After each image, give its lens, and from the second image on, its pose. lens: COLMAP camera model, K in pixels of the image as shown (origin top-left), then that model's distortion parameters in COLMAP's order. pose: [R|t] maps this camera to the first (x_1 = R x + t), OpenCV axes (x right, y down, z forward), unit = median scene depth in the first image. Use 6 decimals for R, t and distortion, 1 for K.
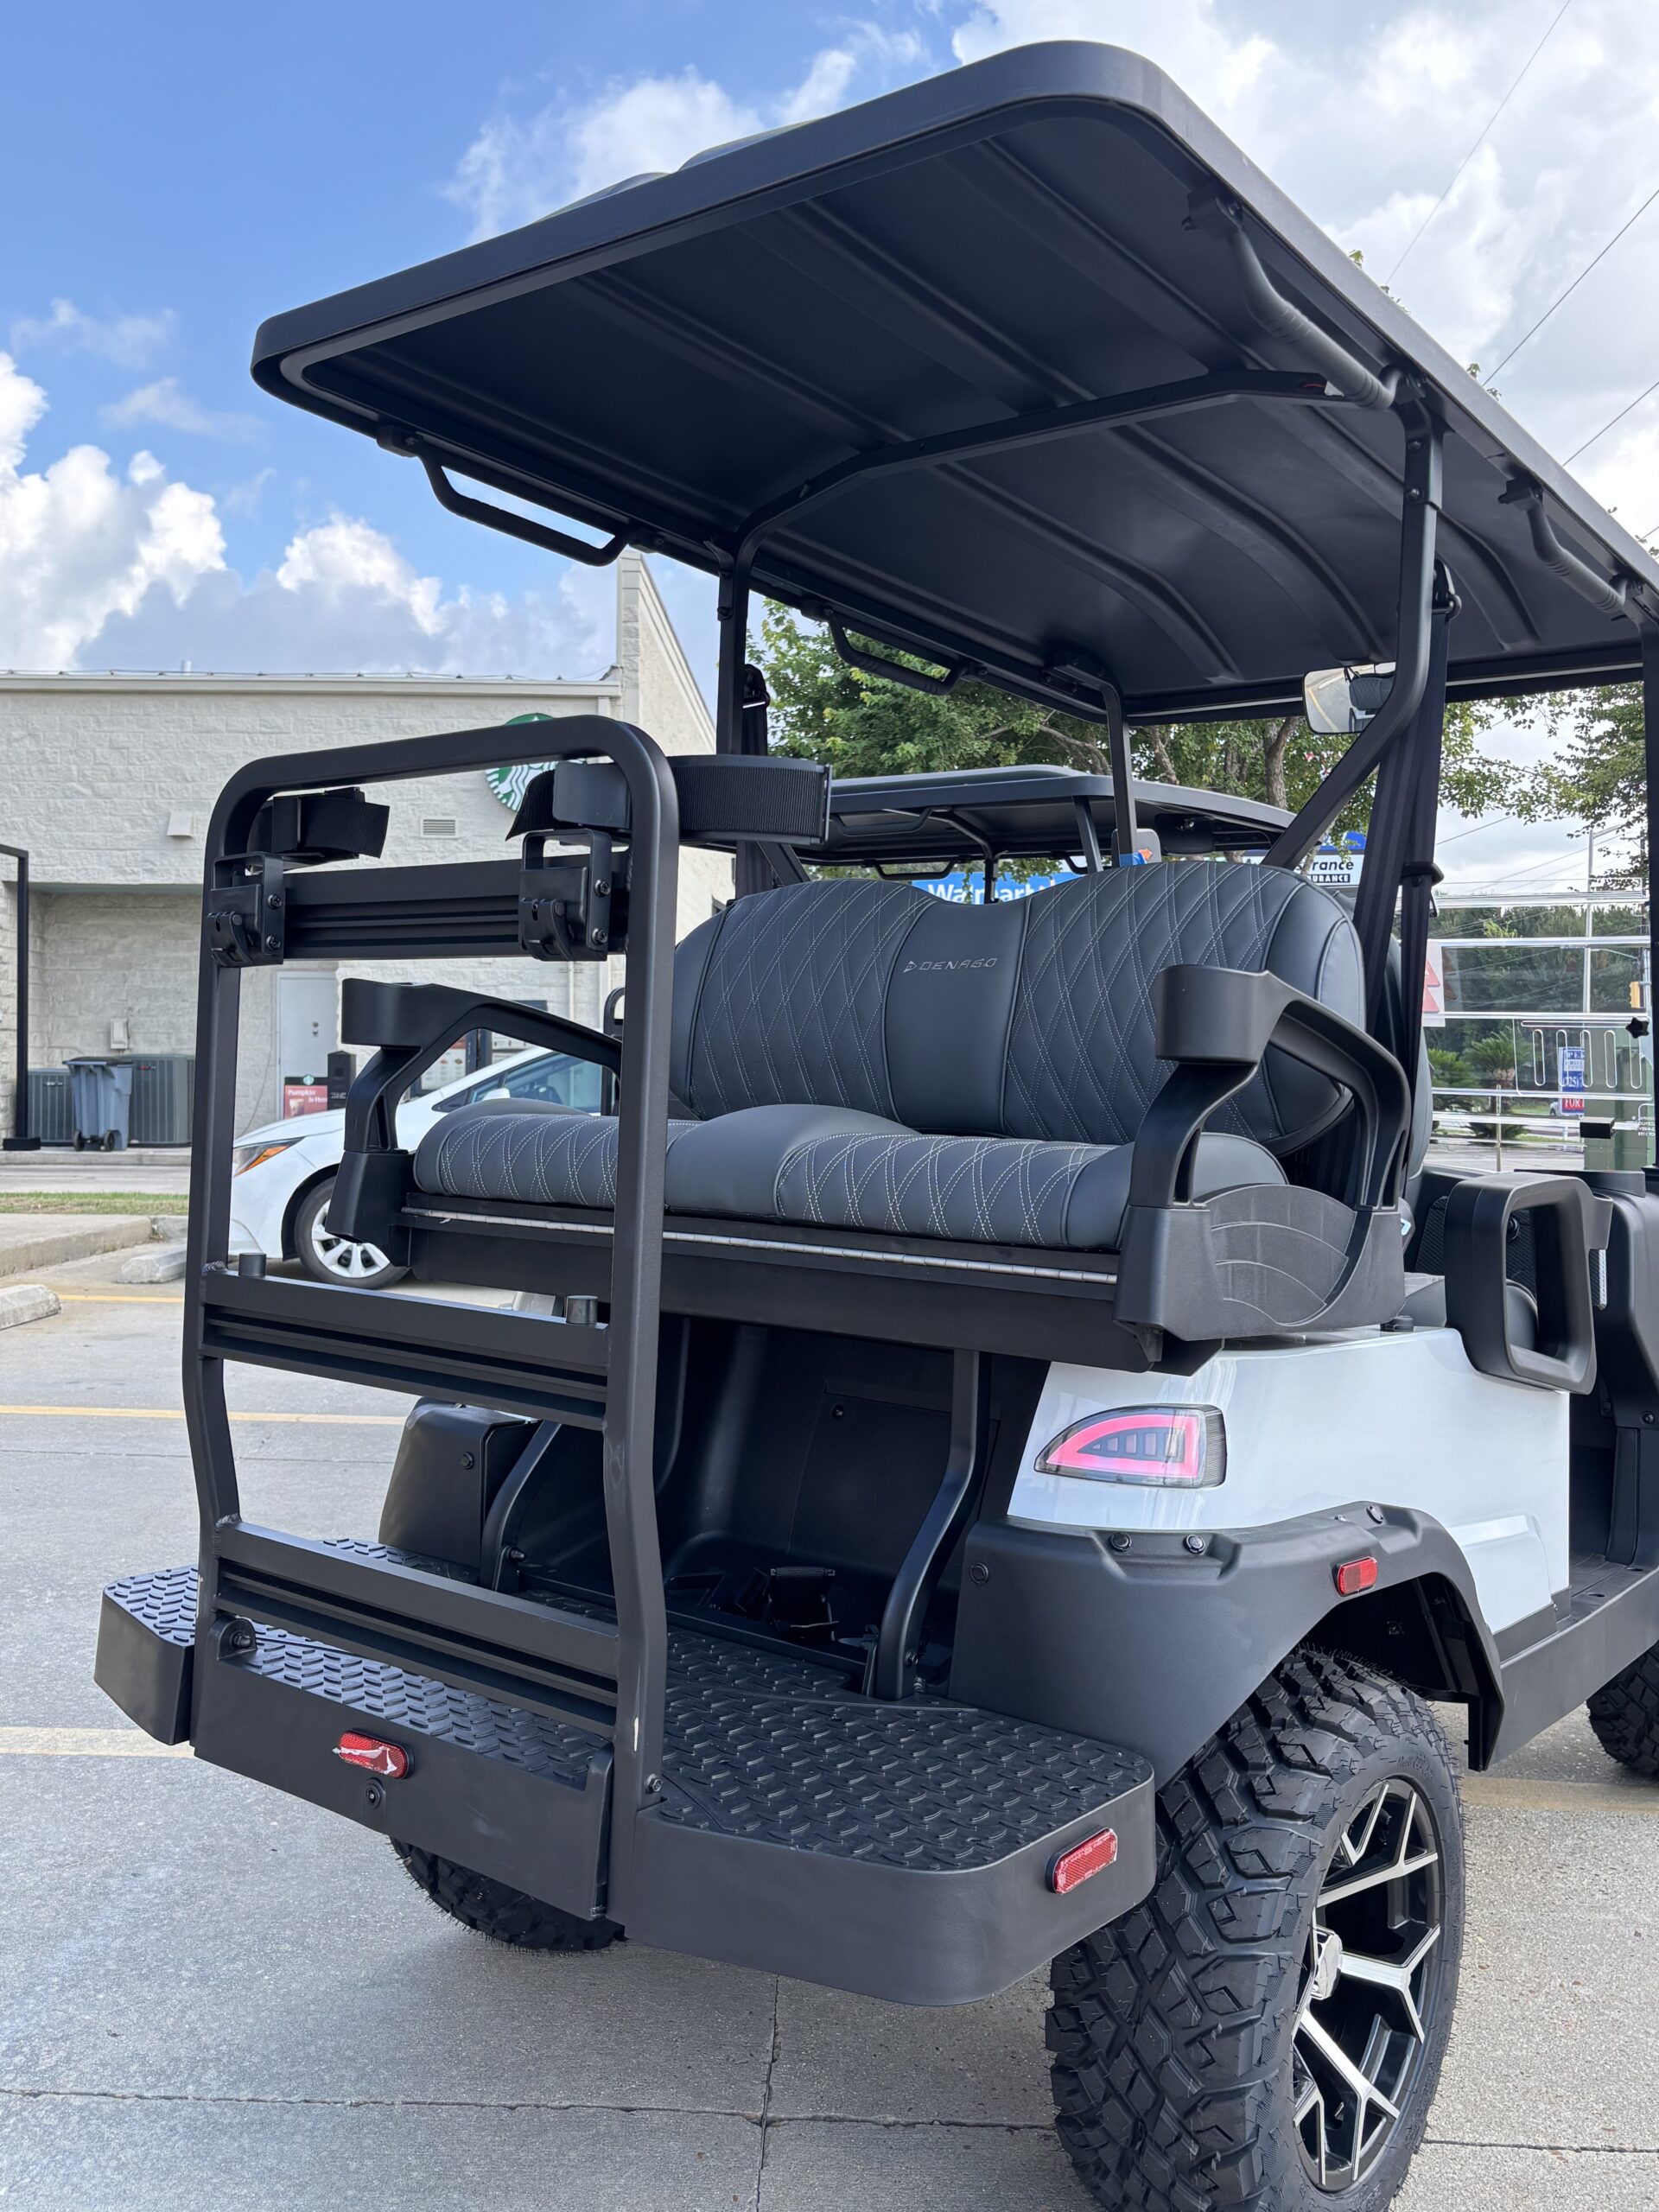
lens RADIAL K [[1814.1, 0, 825.6], [0, 1814.1, 1084.0], [0, 0, 1]] dist [0.033358, -0.013130]
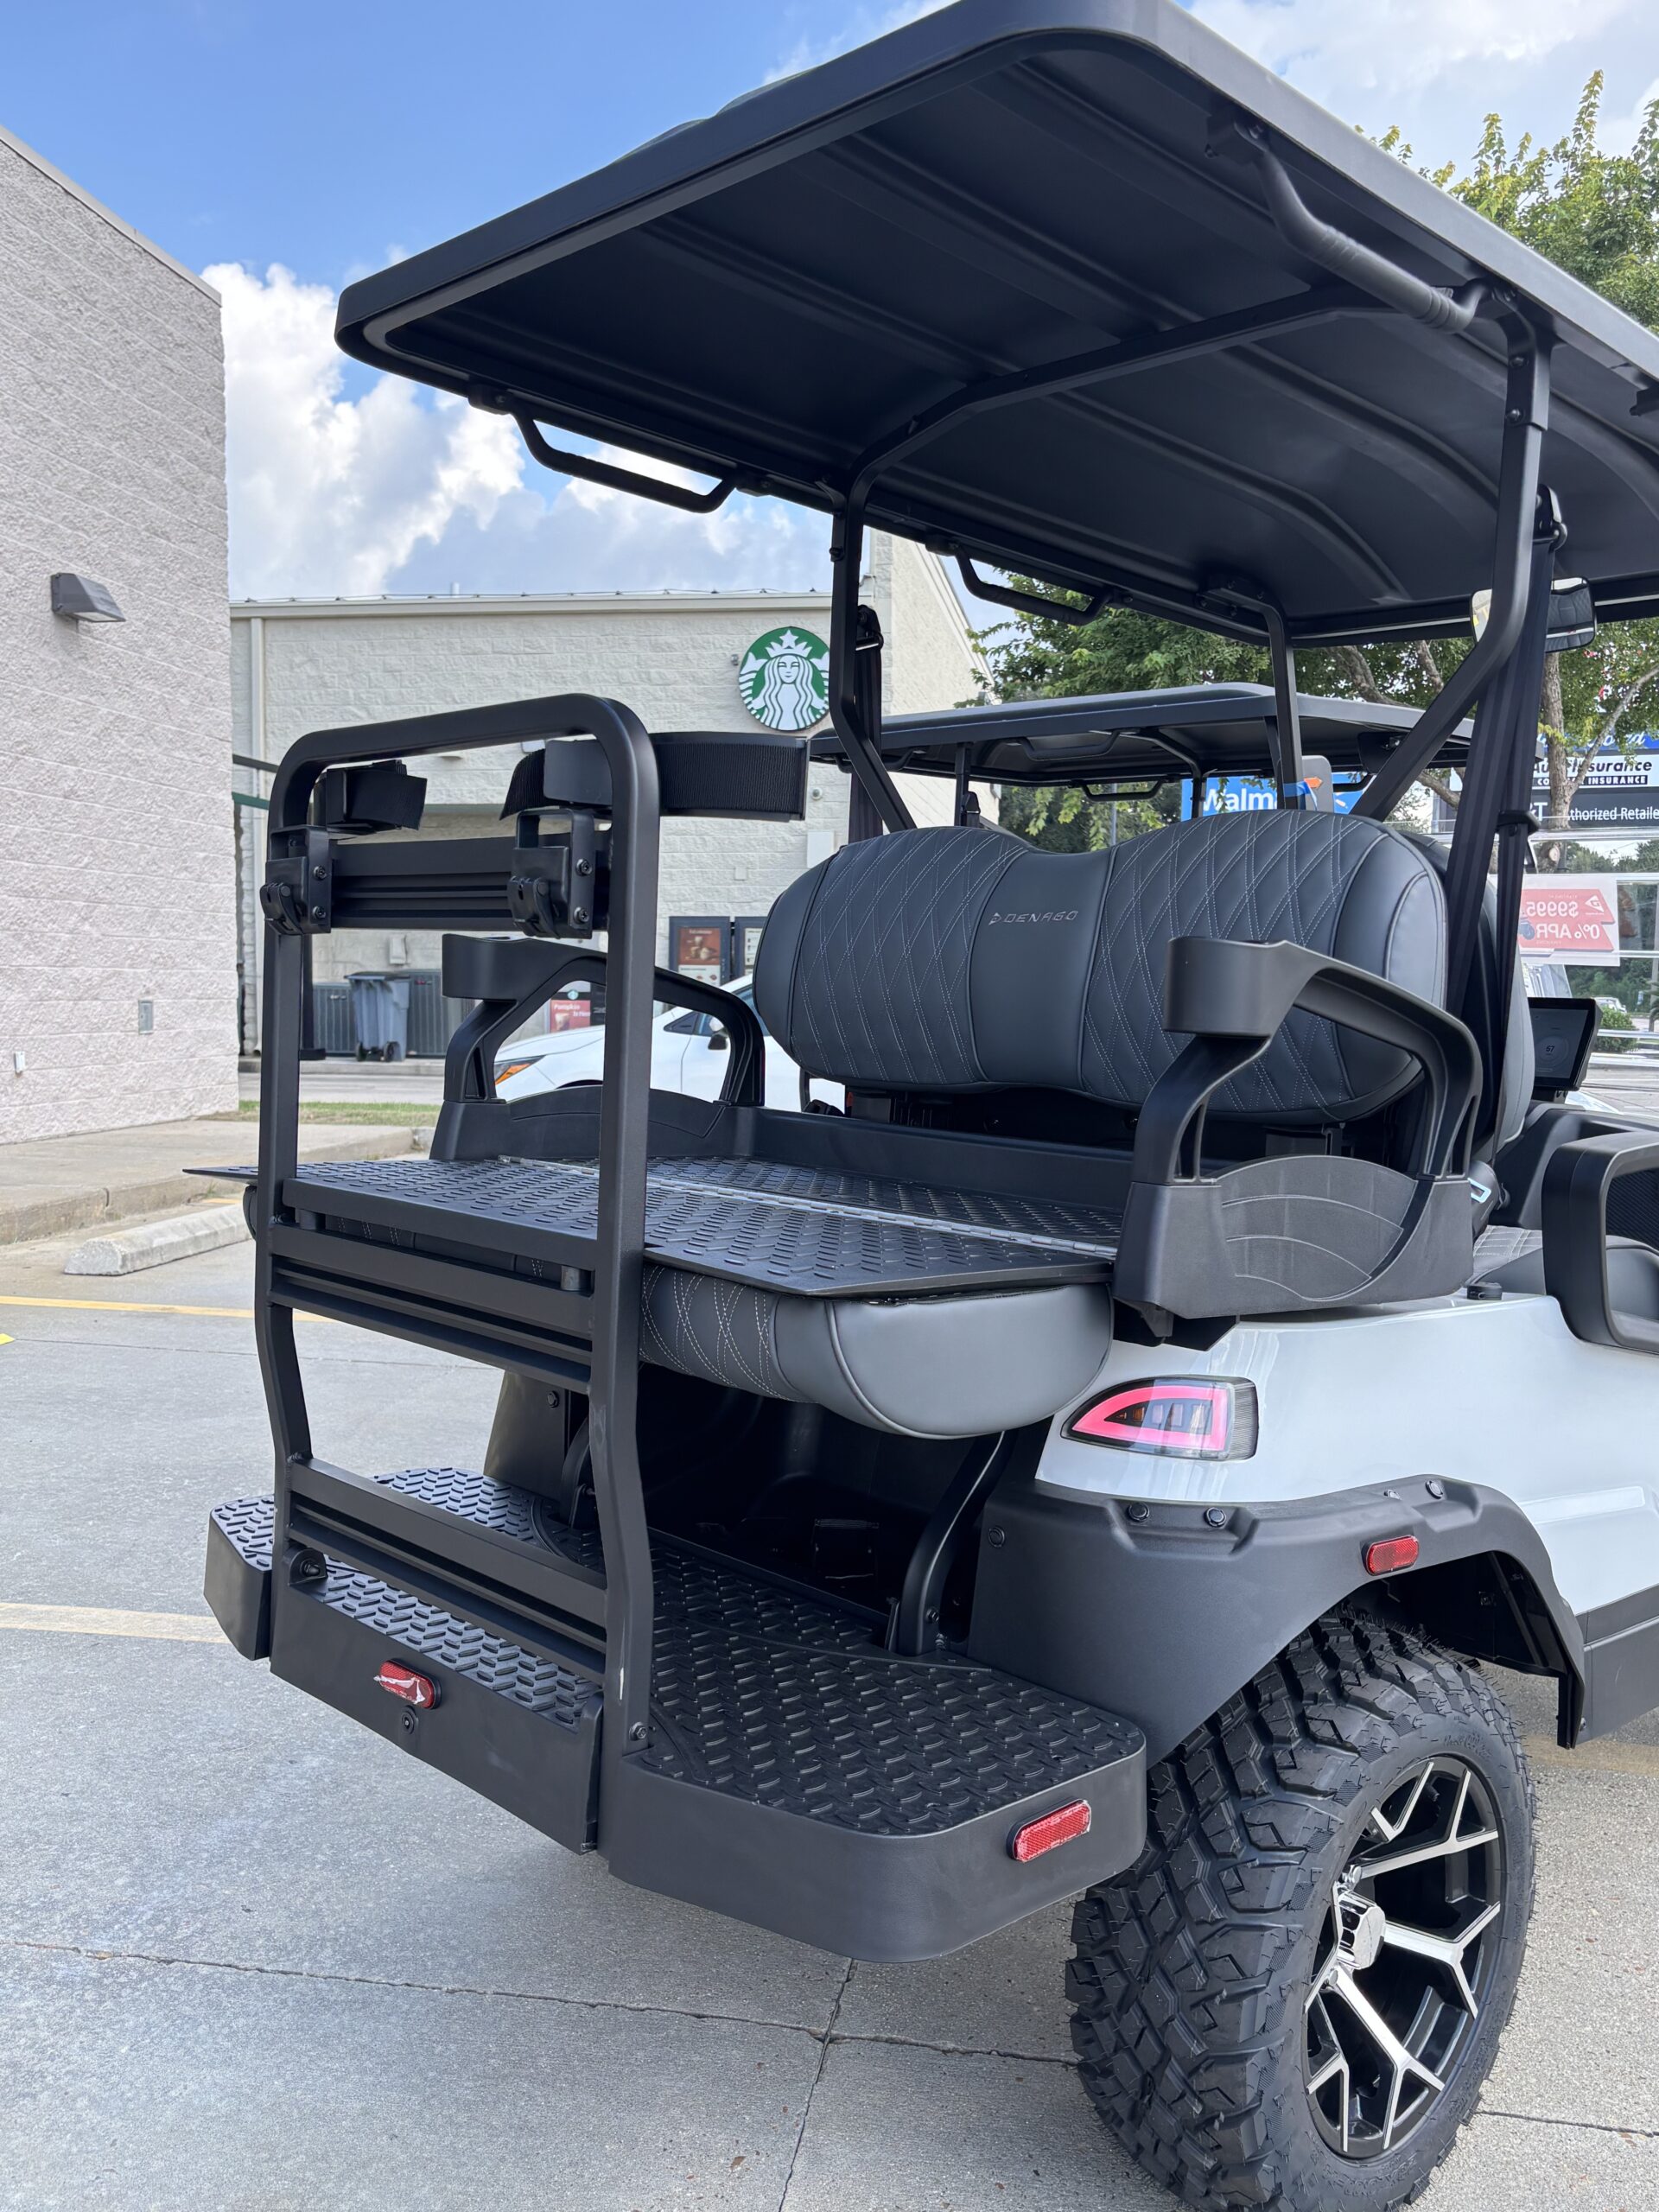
lens RADIAL K [[1811.3, 0, 829.5], [0, 1811.3, 1106.0], [0, 0, 1]] dist [0.027898, 0.000349]
pose [[0.990688, 0.010024, -0.135780, 0.110378], [-0.001954, 0.998230, 0.059437, -0.025682], [0.136135, -0.058618, 0.988955, 0.005871]]
